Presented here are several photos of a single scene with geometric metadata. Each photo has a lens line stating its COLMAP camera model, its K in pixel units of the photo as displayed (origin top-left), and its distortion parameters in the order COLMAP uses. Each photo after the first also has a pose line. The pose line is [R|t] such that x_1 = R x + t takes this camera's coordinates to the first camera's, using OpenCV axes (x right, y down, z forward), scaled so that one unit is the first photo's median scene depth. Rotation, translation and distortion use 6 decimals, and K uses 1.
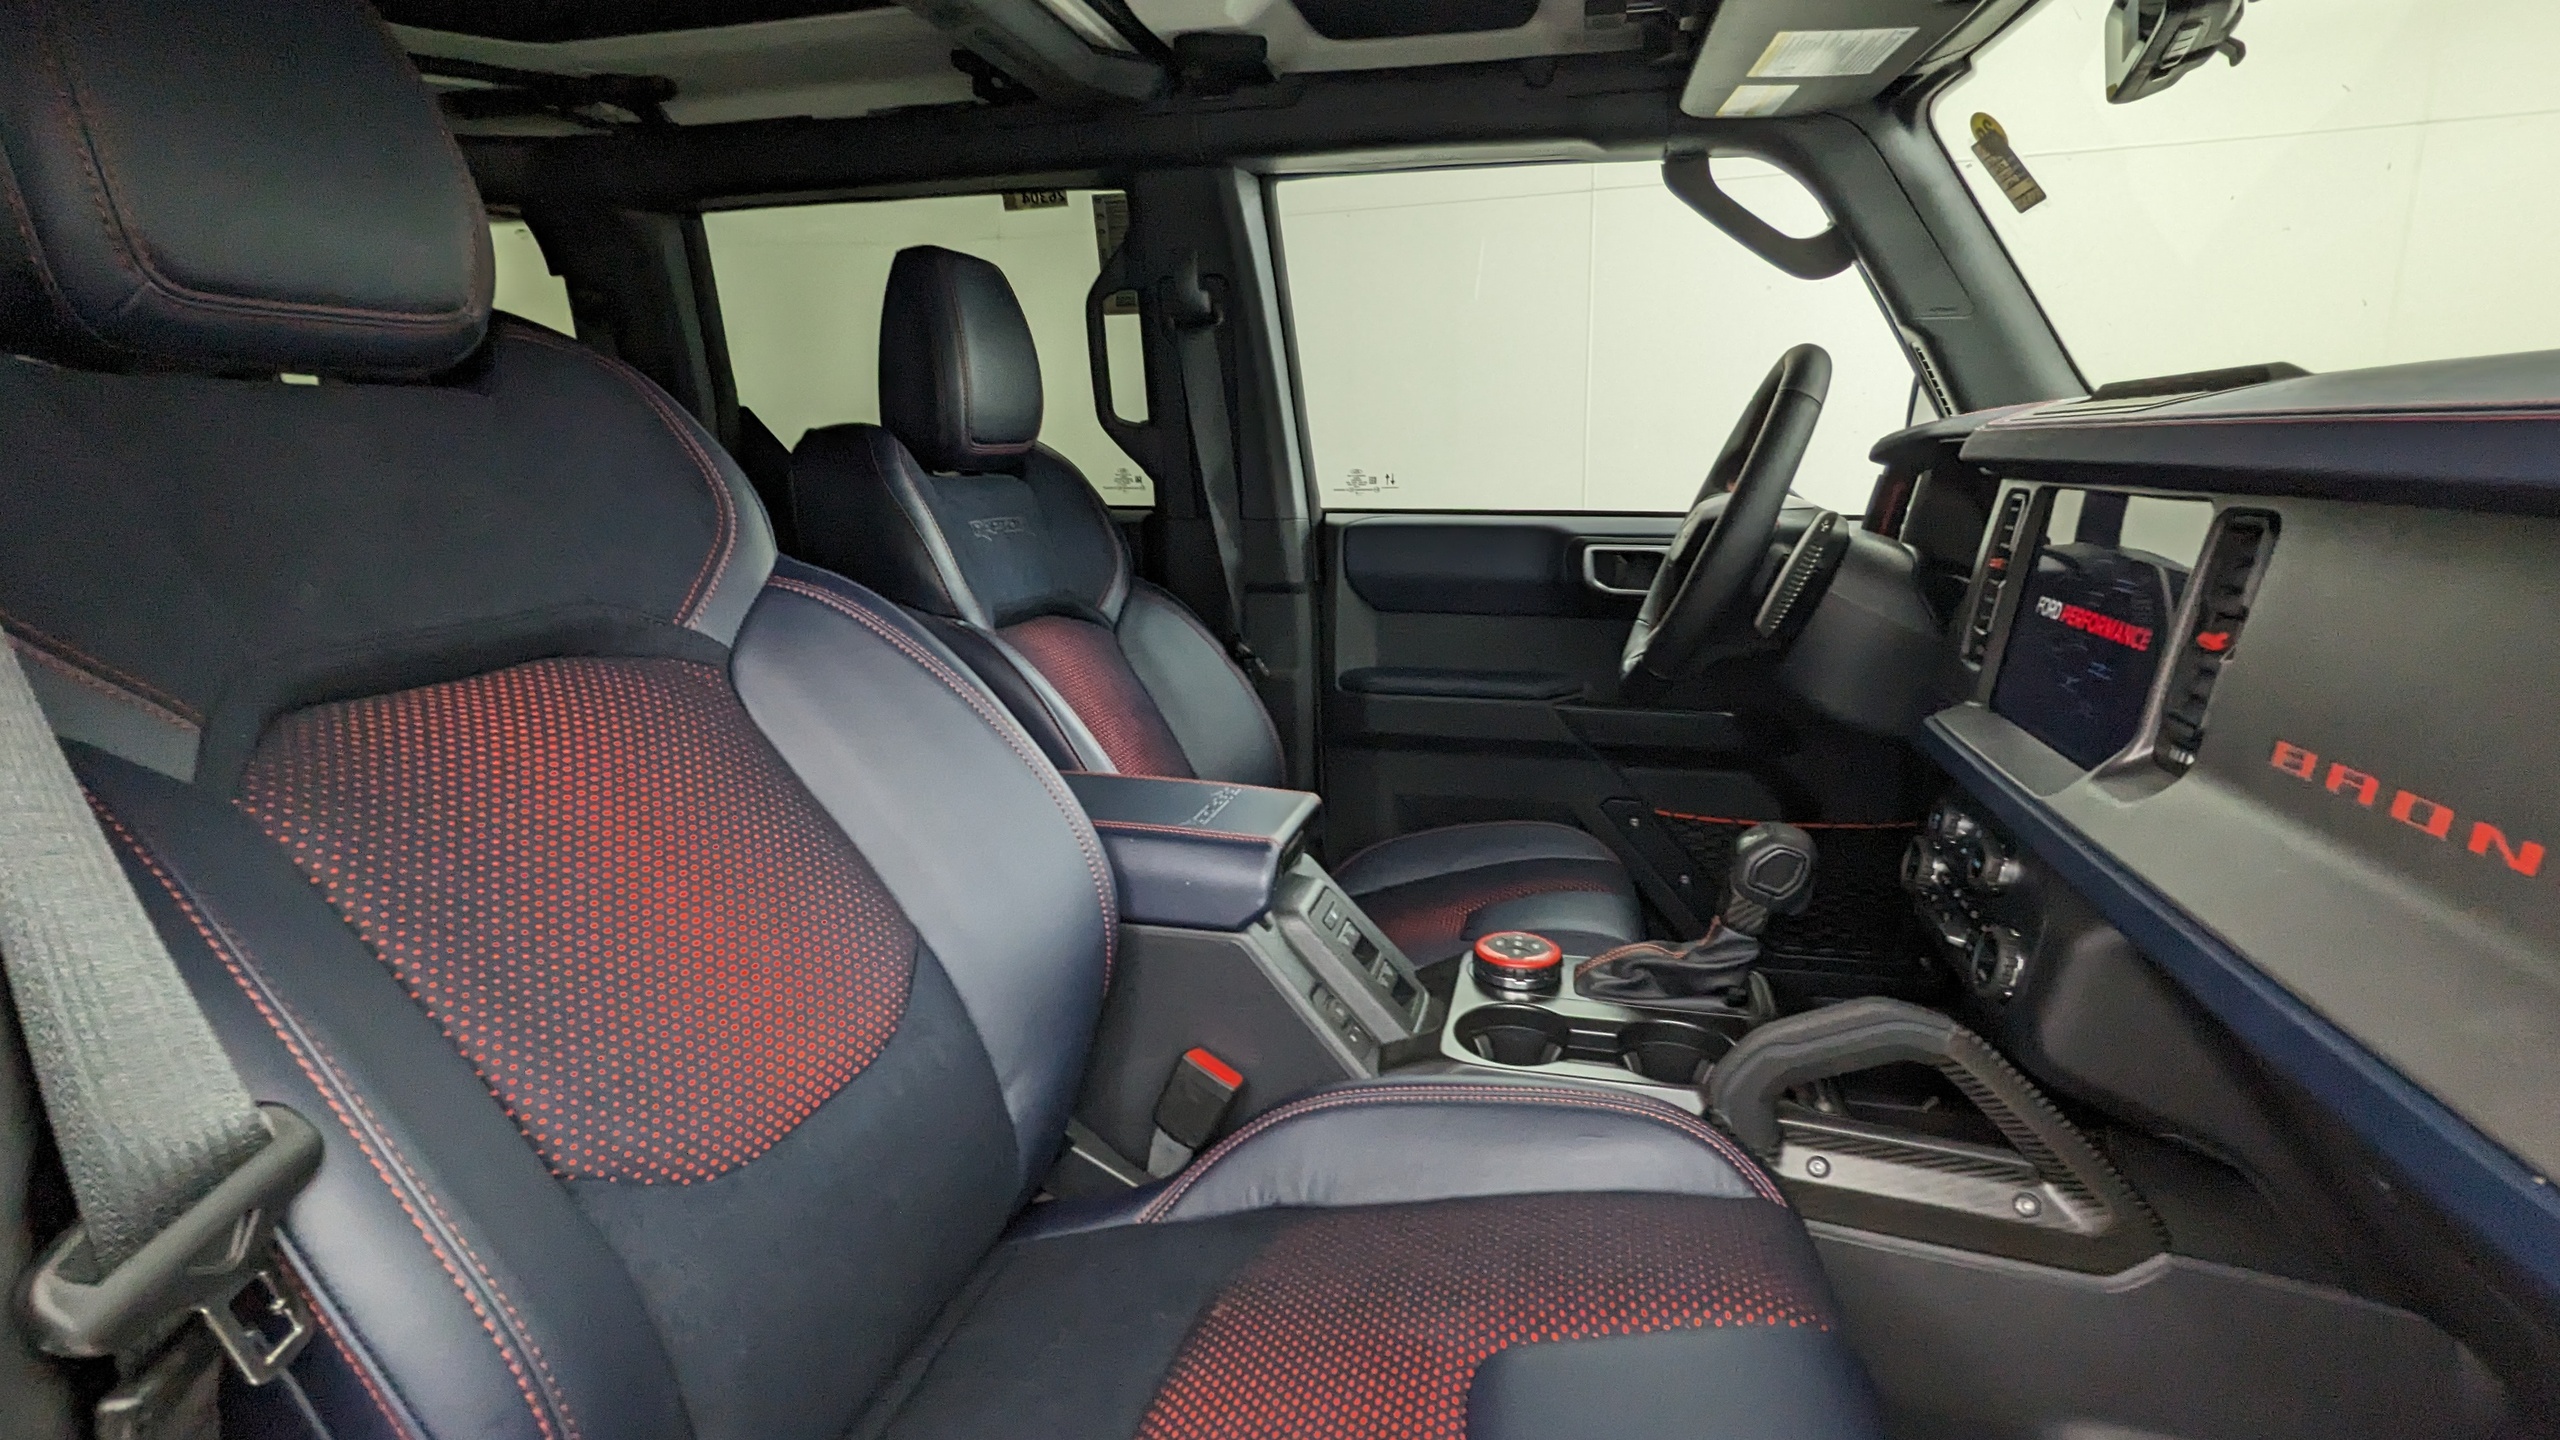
lens RADIAL K [[1230.8, 0, 1280.0], [0, 1230.8, 720.0], [0, 0, 1]] dist [-0.001638, -0.000381]
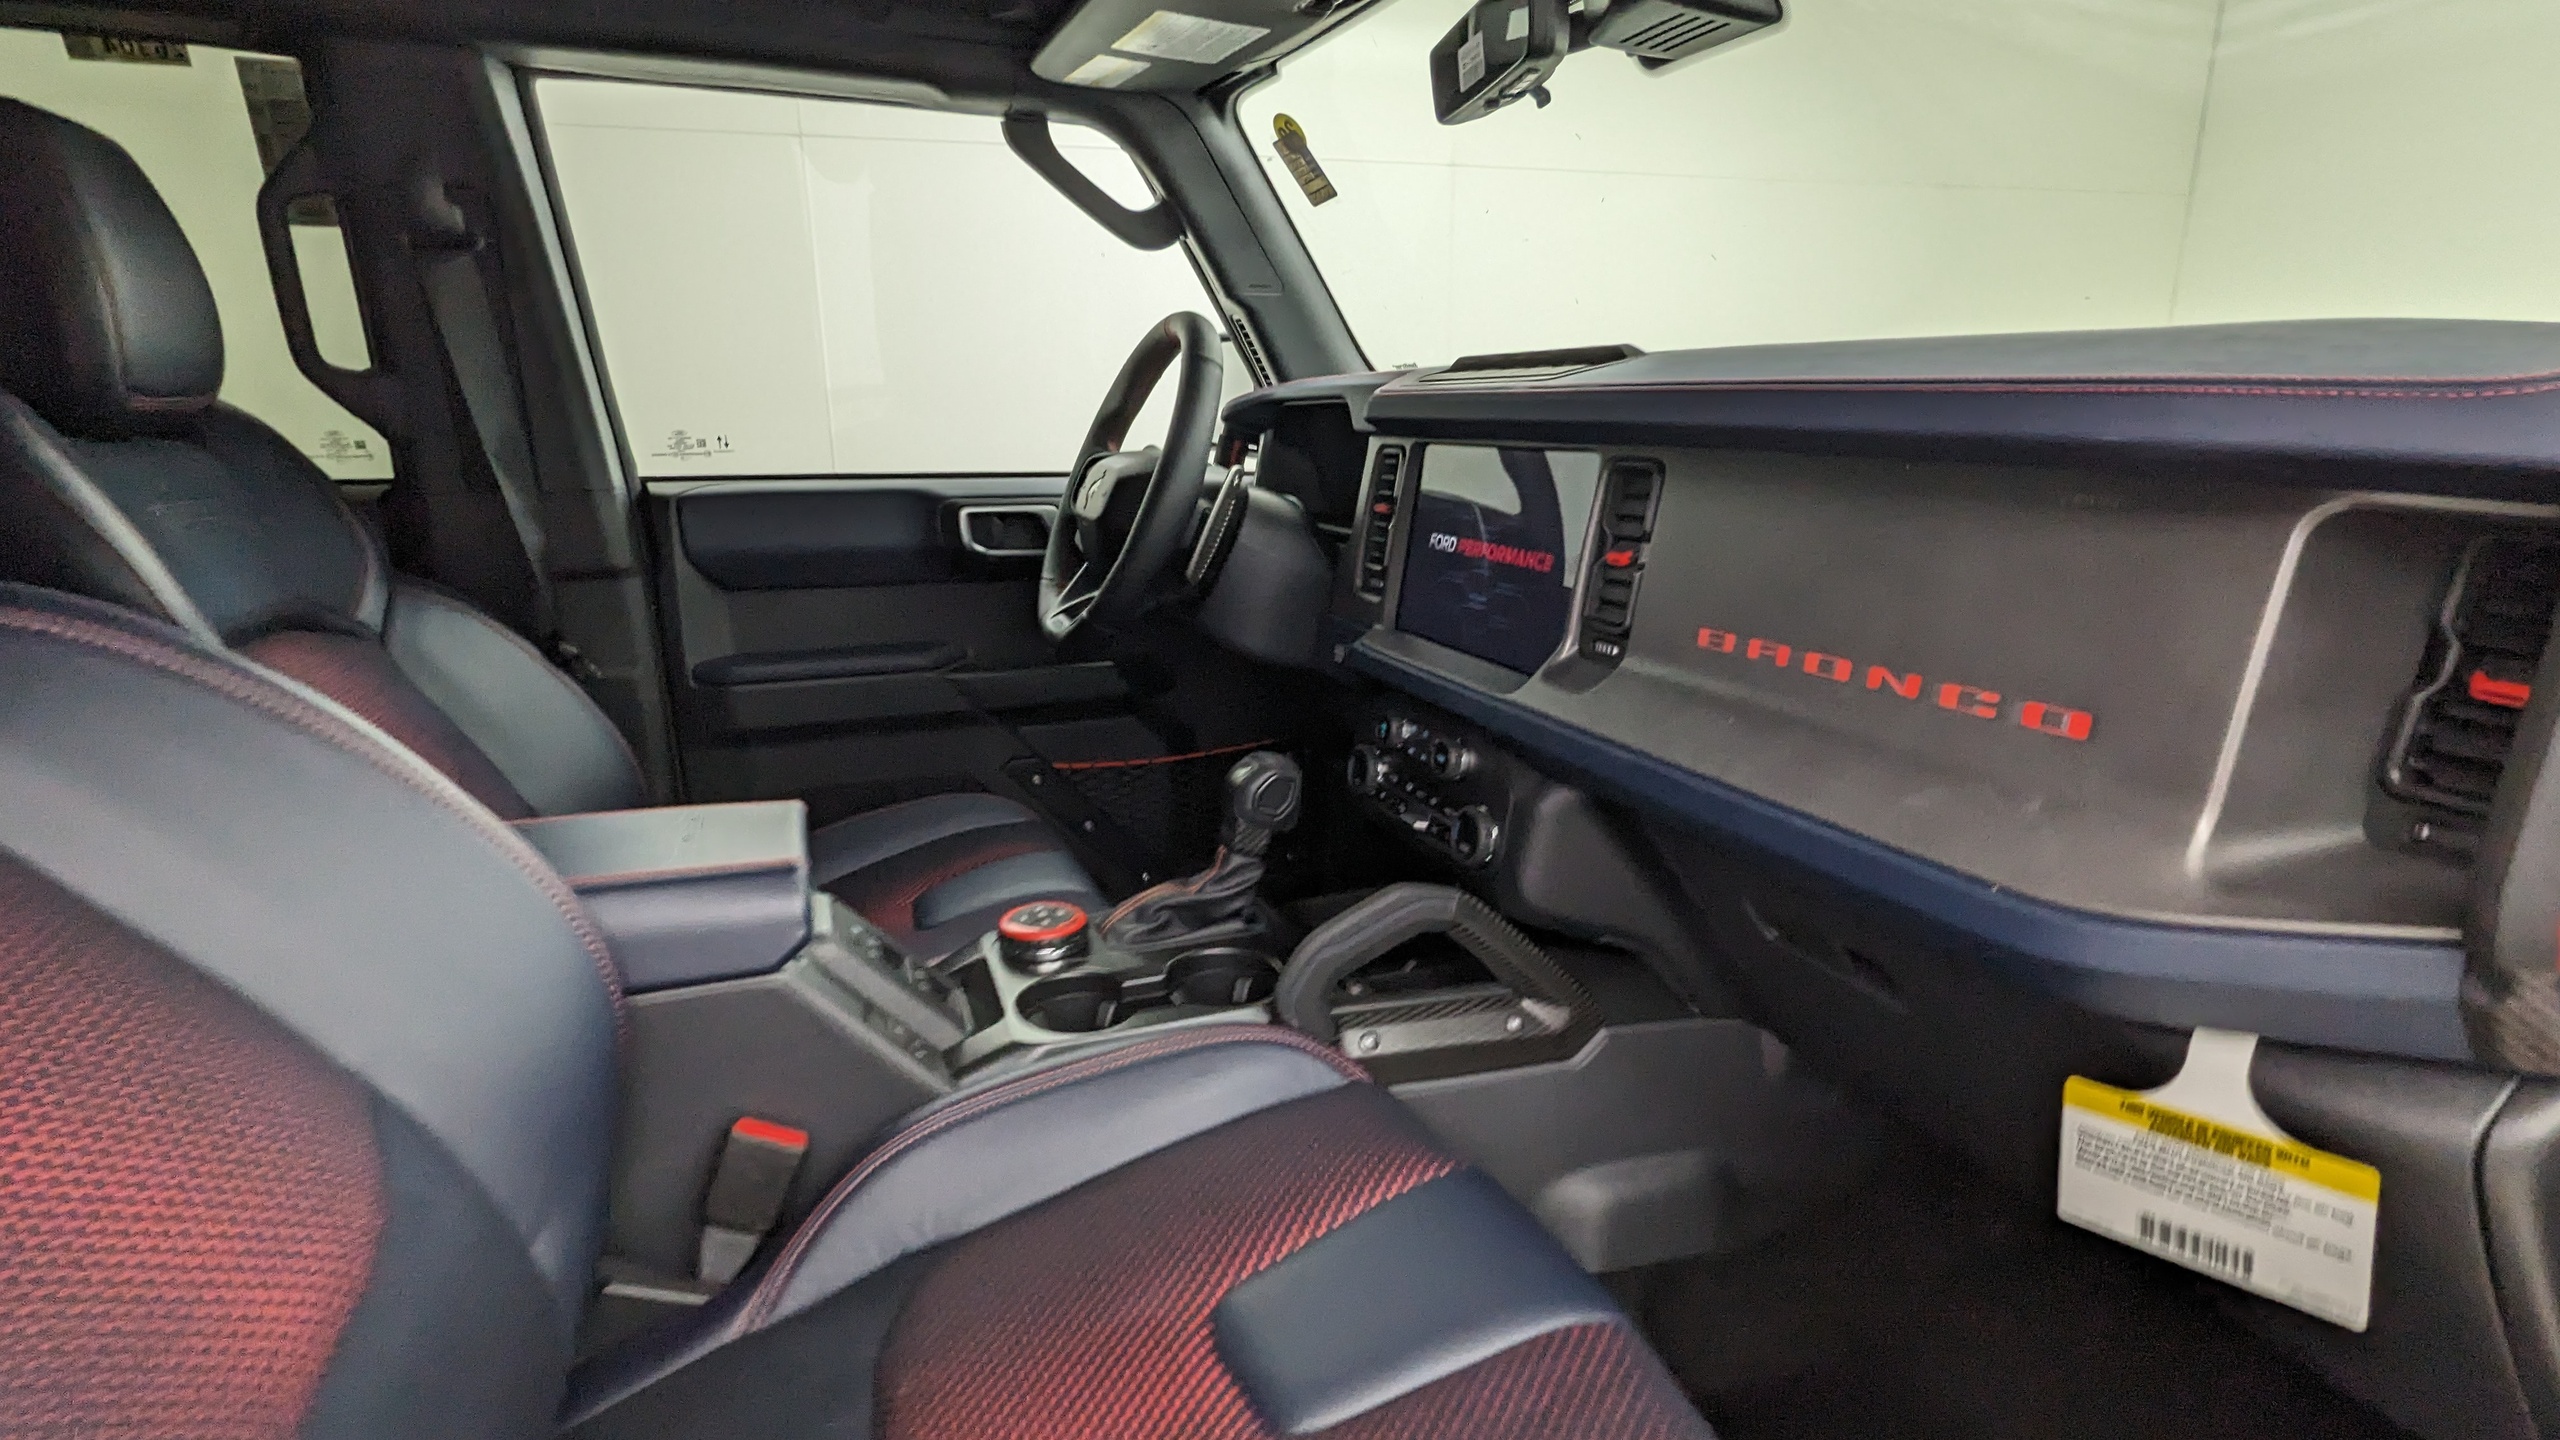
lens RADIAL K [[1230.8, 0, 1280.0], [0, 1230.8, 720.0], [0, 0, 1]] dist [-0.001638, -0.000381]
pose [[0.814676, -0.136783, 0.563554, -0.171391], [0.119605, 0.990523, 0.067514, -0.014742], [-0.567448, 0.012402, 0.823316, 0.073965]]
